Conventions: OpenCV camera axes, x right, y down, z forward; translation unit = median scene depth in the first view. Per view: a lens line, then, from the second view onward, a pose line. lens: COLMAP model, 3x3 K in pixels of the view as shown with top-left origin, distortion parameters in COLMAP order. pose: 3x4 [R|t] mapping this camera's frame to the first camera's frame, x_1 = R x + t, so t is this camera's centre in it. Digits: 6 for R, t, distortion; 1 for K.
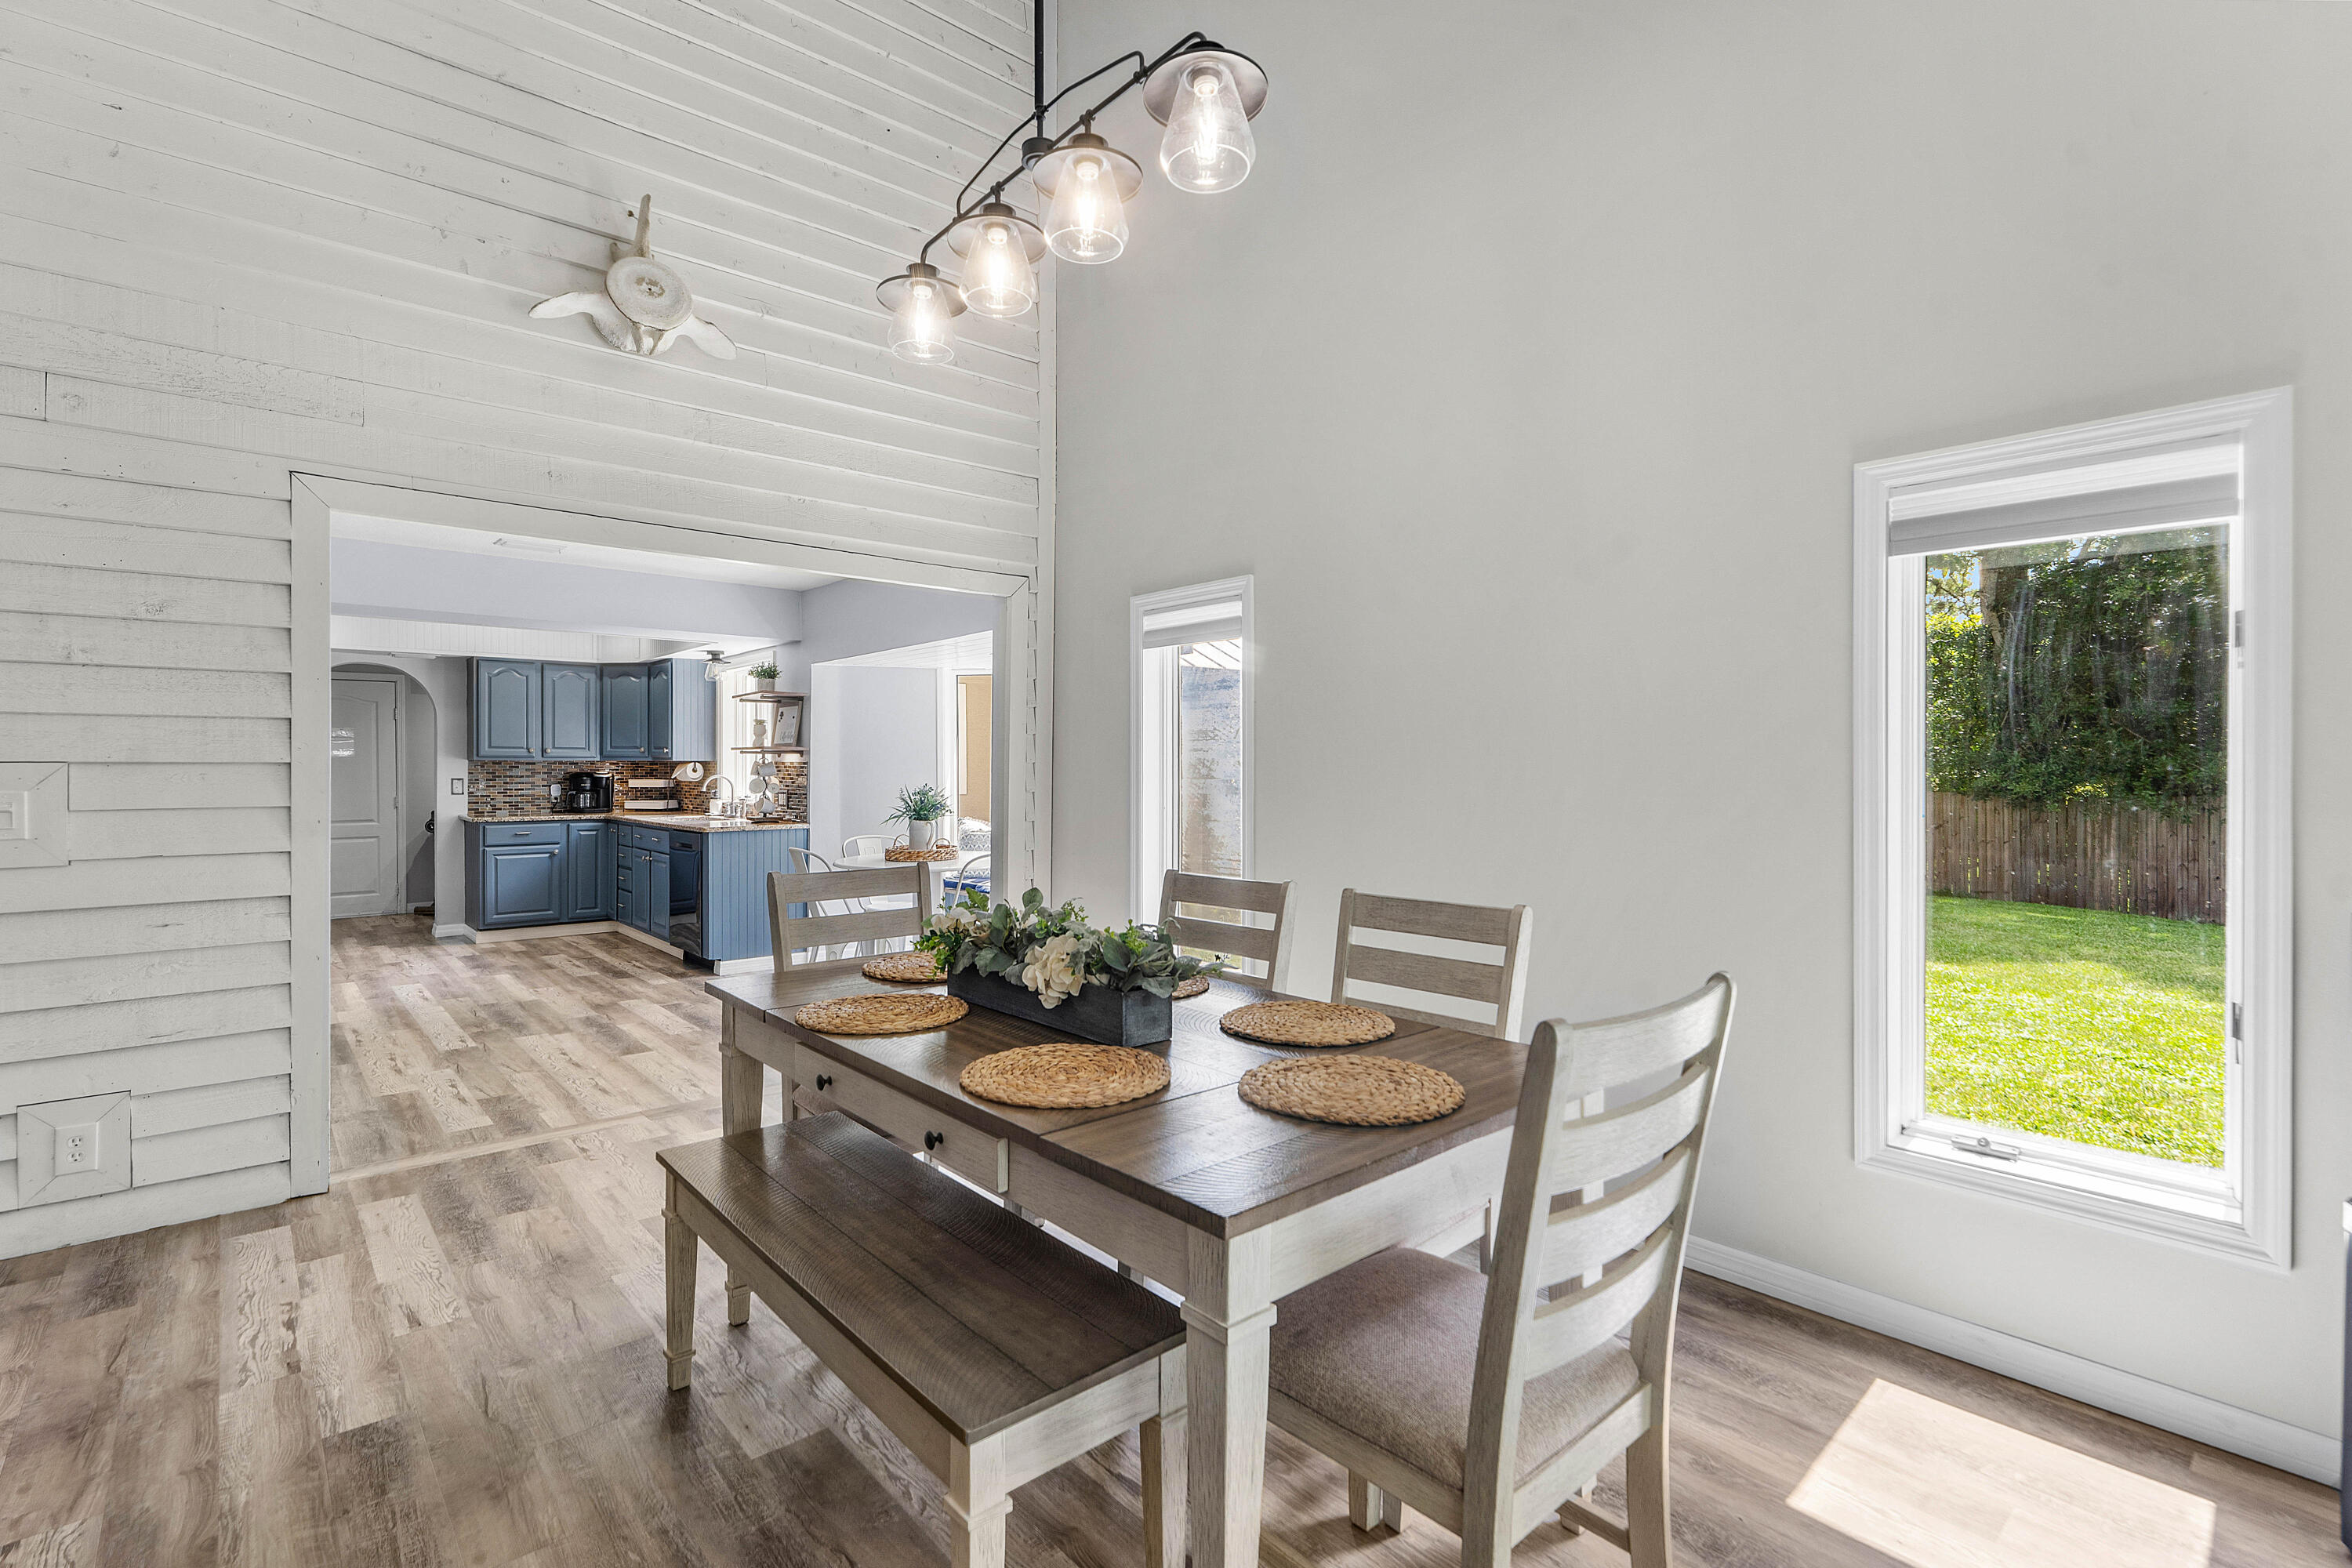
lens RADIAL K [[1082.2, 0, 1198.8], [0, 1082.2, 769.4], [0, 0, 1]] dist [-0.001039, -0.000067]
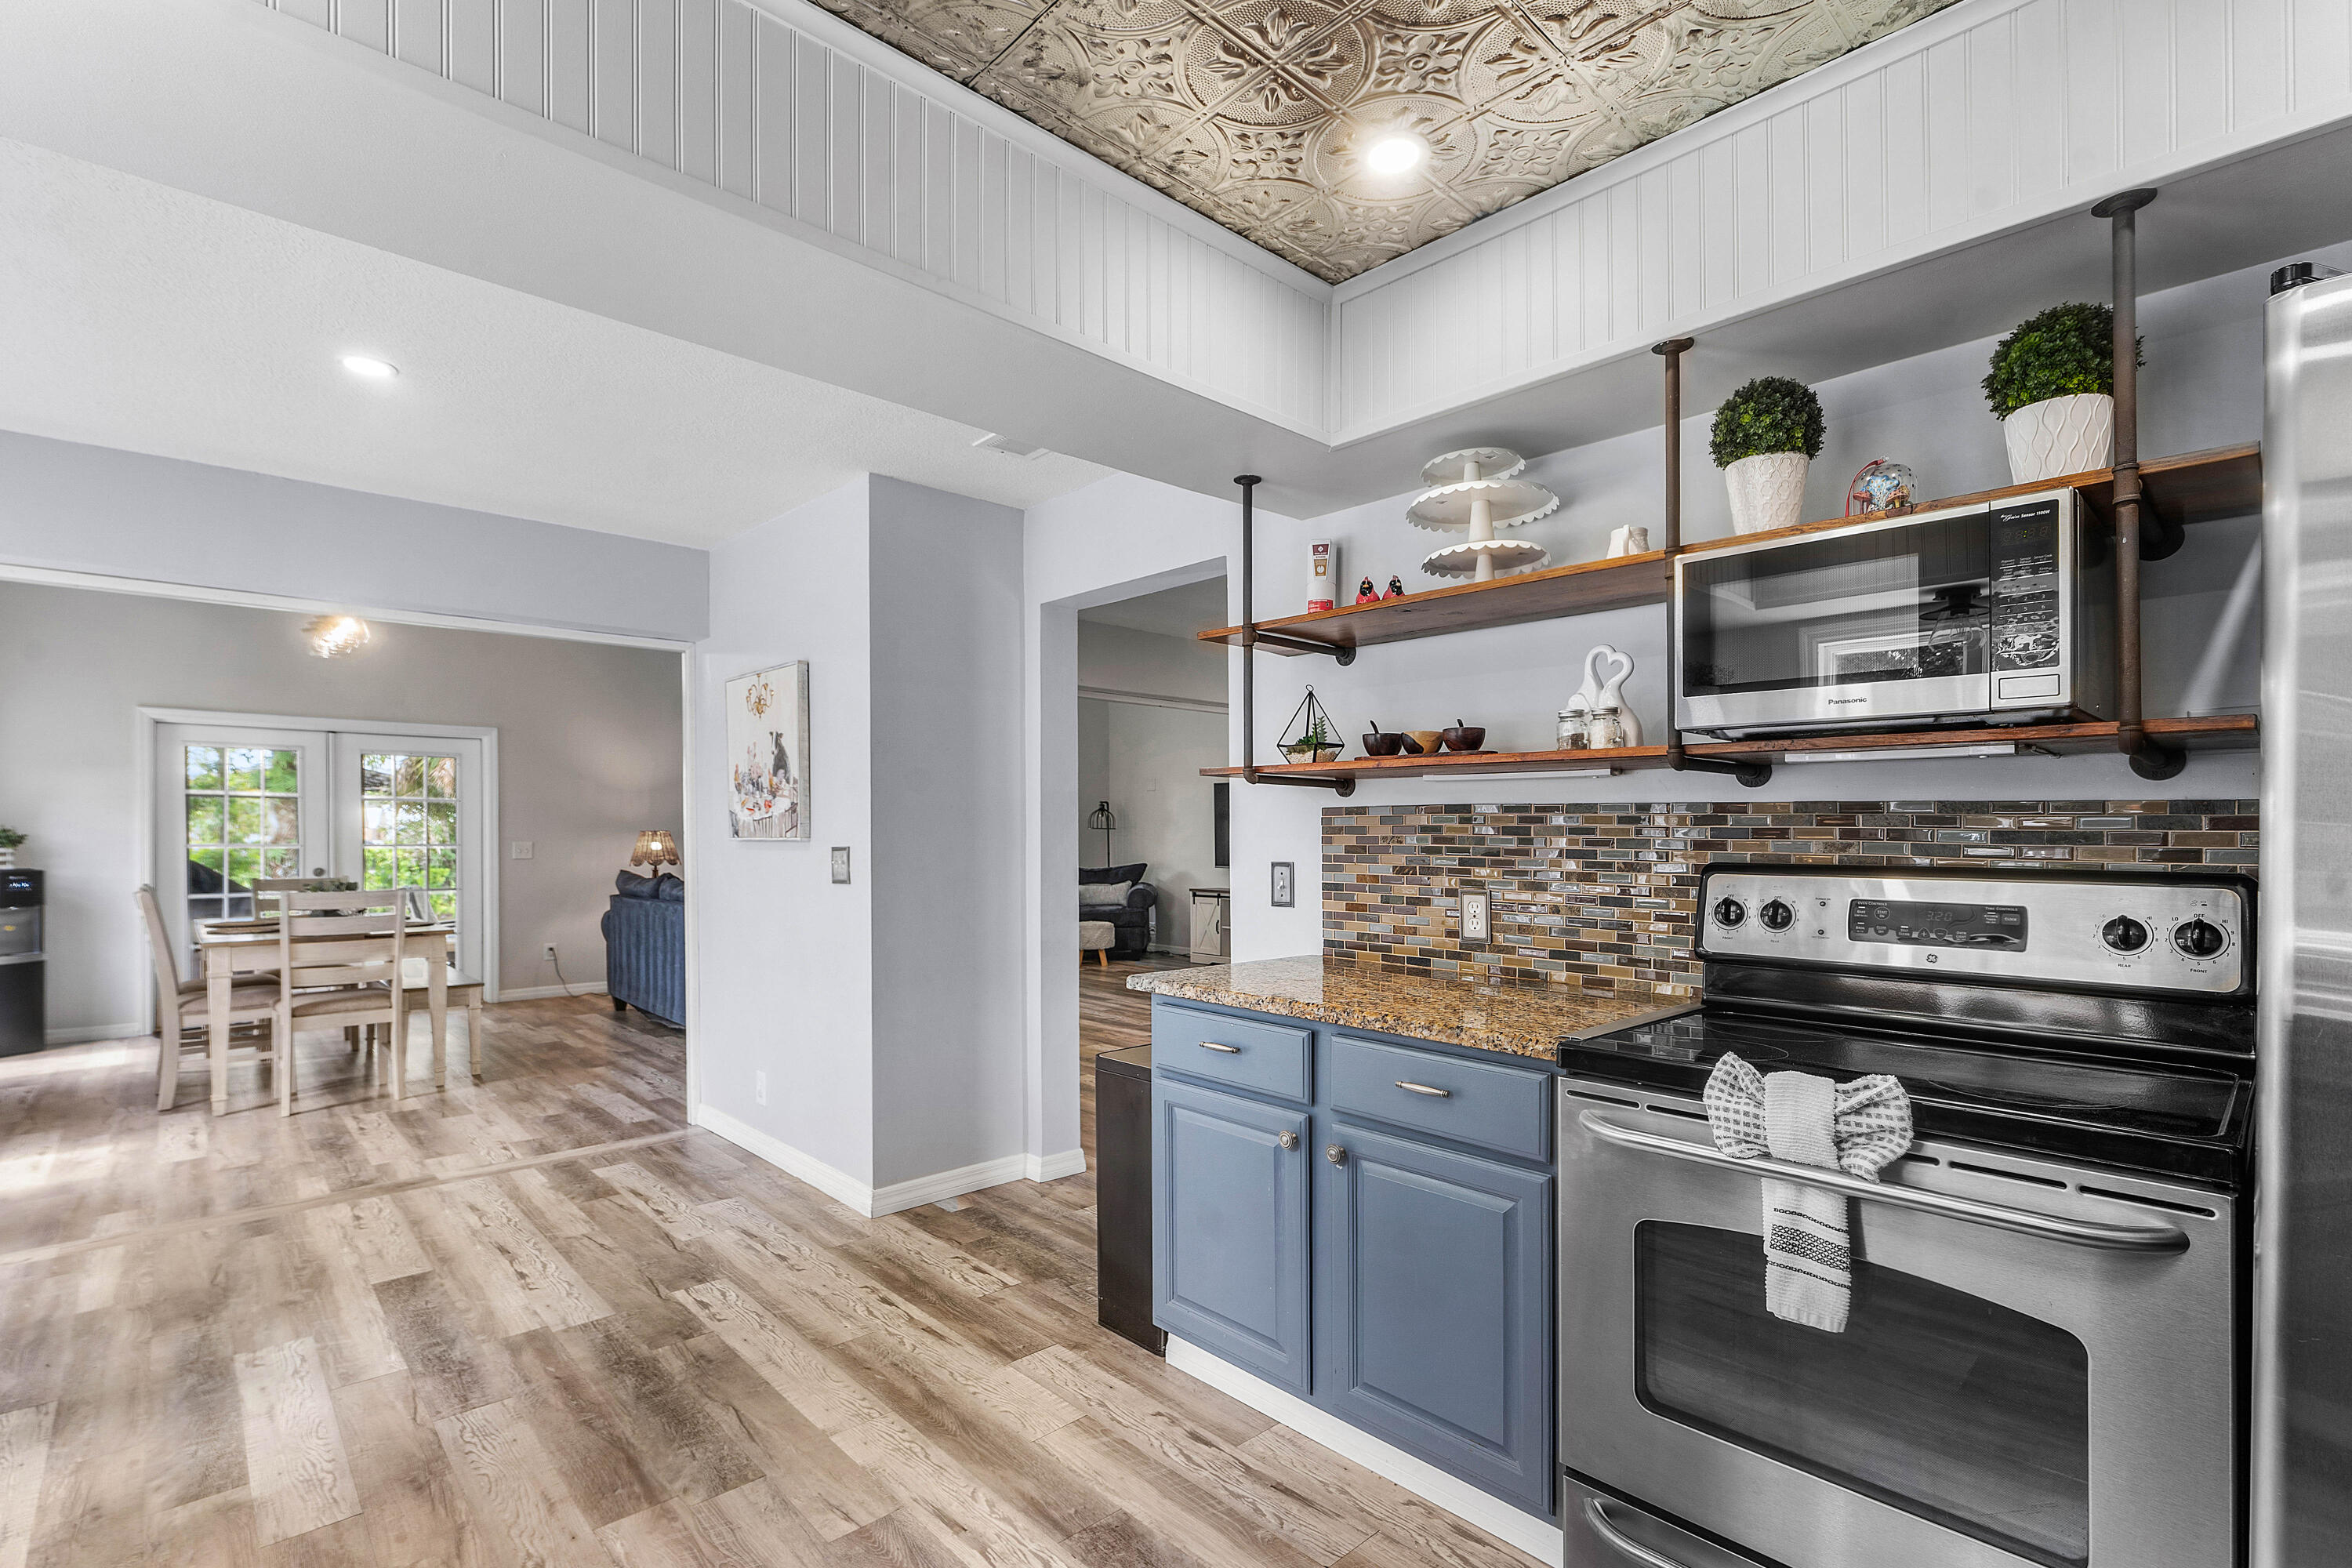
lens RADIAL K [[1082.2, 0, 1195.4], [0, 1082.2, 840.5], [0, 0, 1]] dist [-0.001039, -0.000067]
pose [[-0.999667, -0.001016, -0.025794, -0.583636], [-0.001190, 0.999977, 0.006736, 0.002420], [0.025787, 0.006764, -0.999645, 0.993393]]
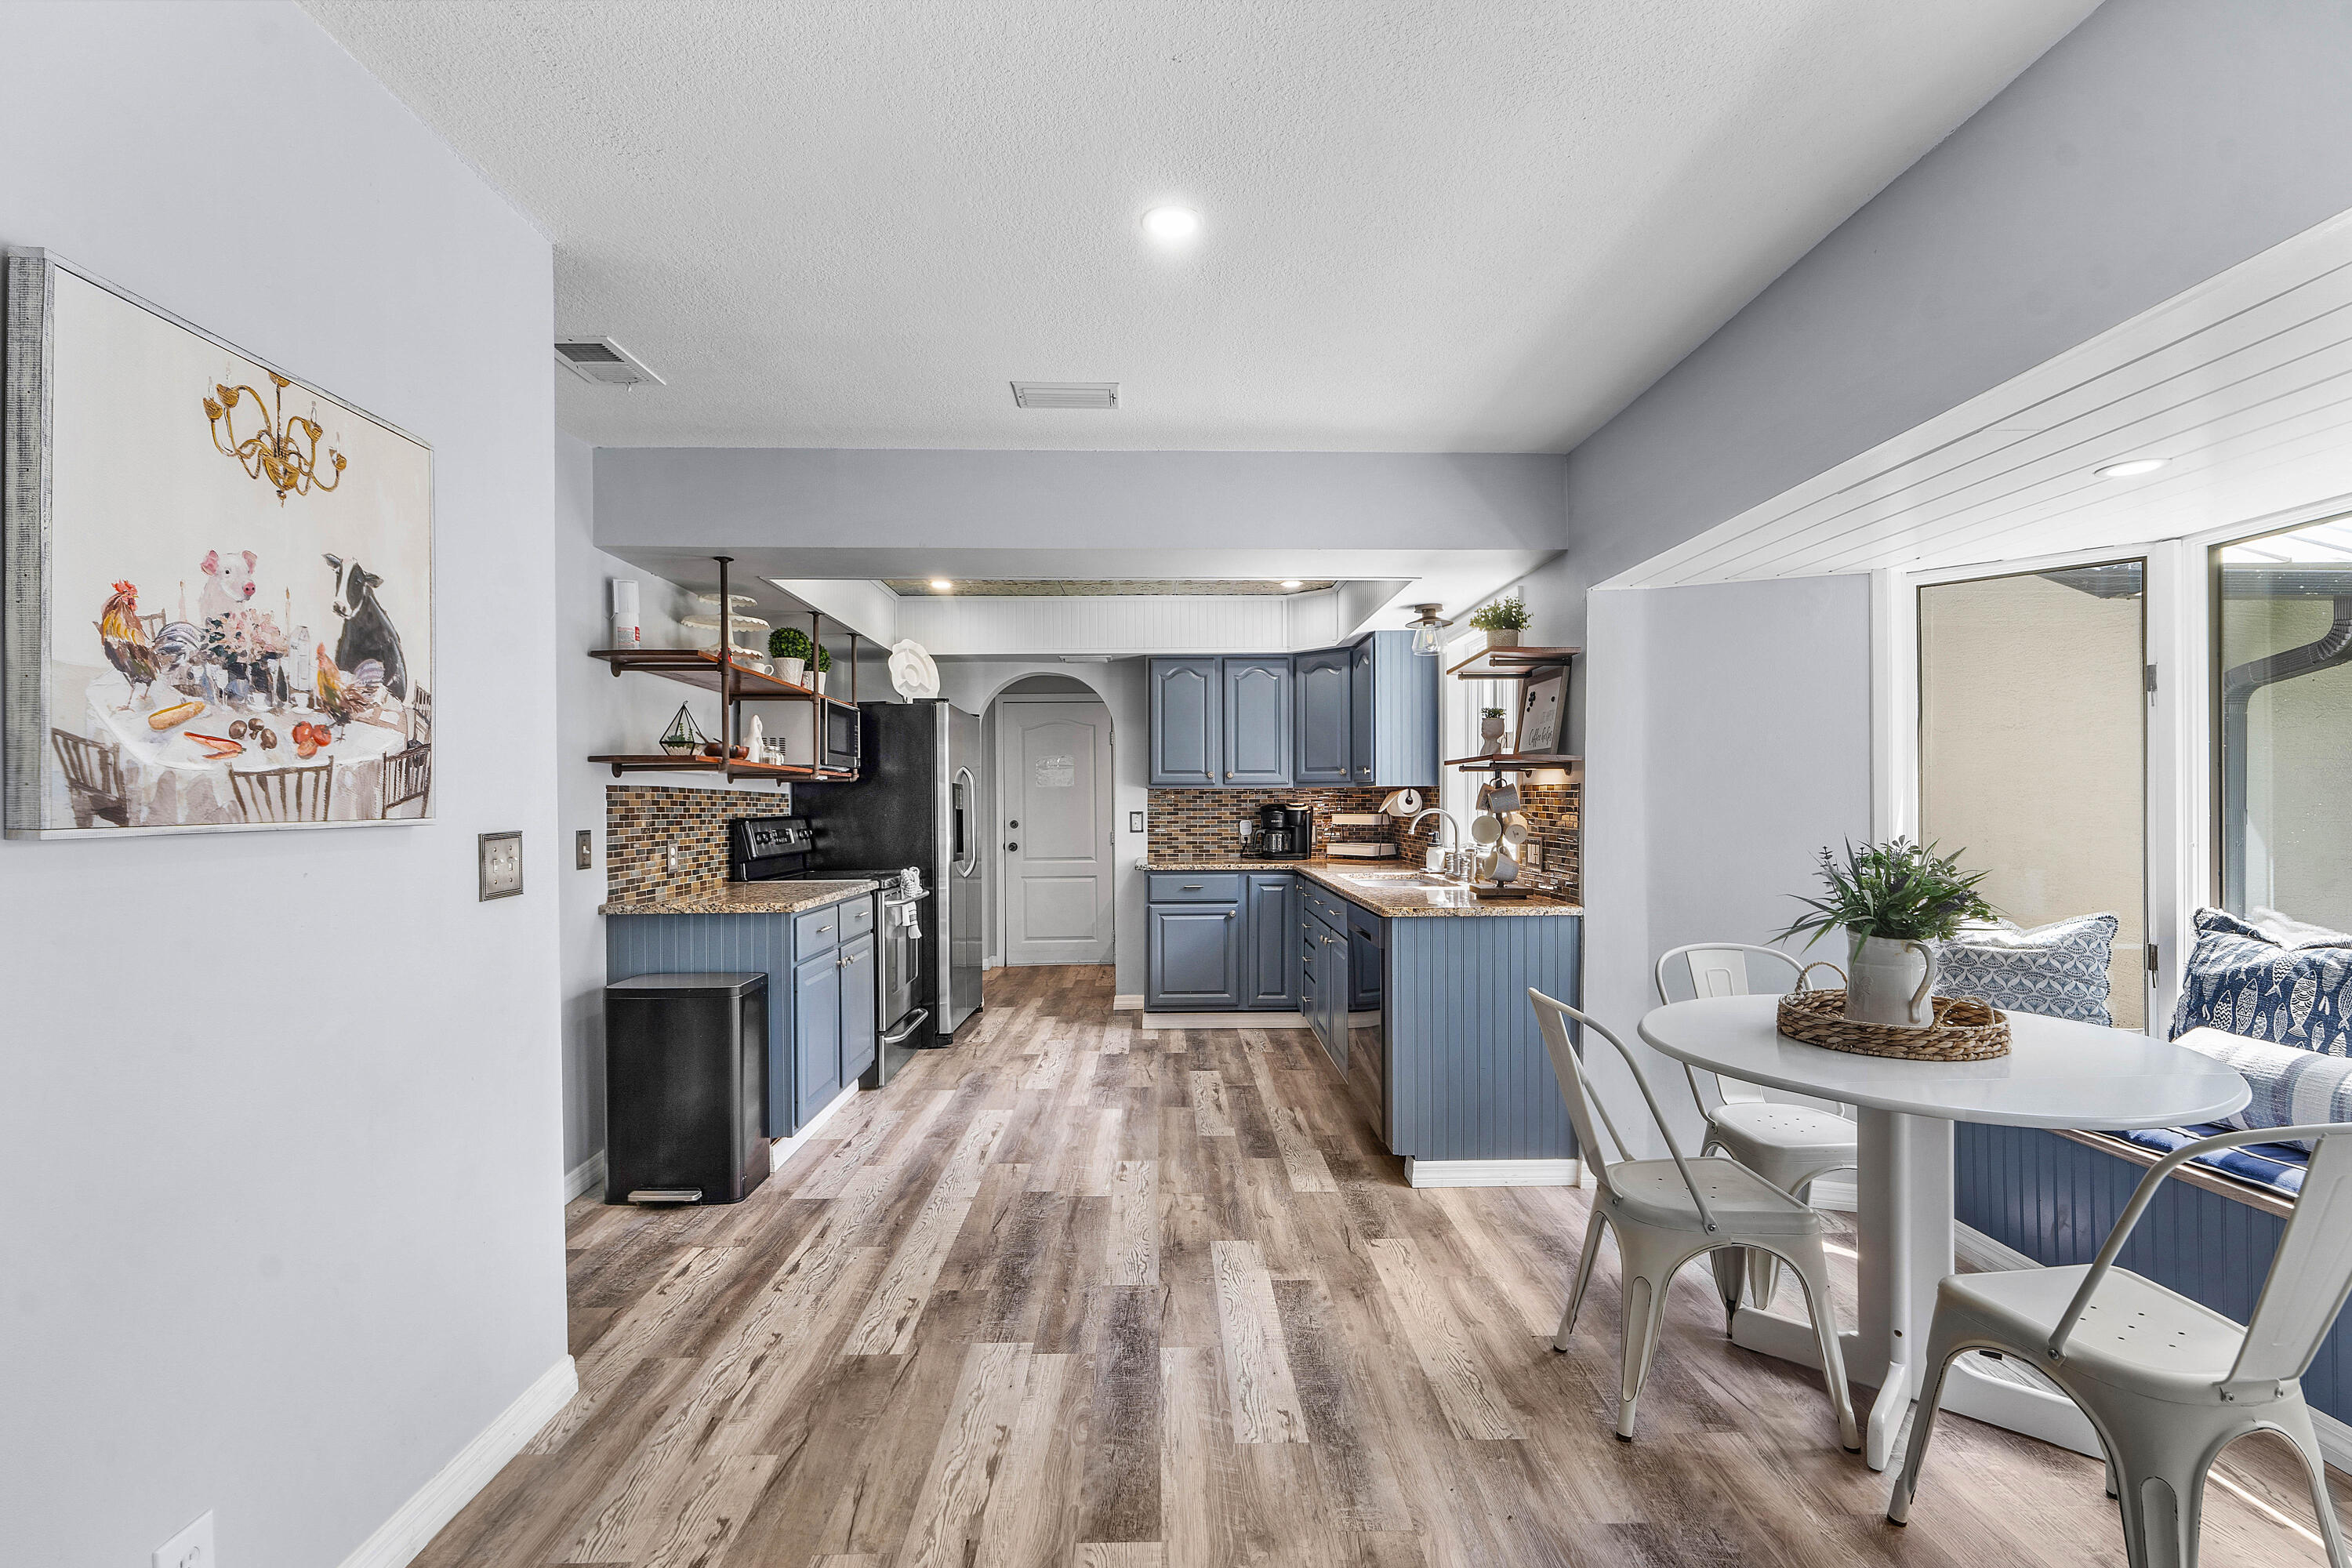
lens RADIAL K [[1082.2, 0, 1177.9], [0, 1082.2, 804.2], [0, 0, 1]] dist [-0.001039, -0.000067]
pose [[0.758000, -0.000190, -0.652255, -0.155224], [0.001697, 0.999997, 0.001681, 0.001535], [0.652253, -0.002381, 0.757998, 0.440881]]
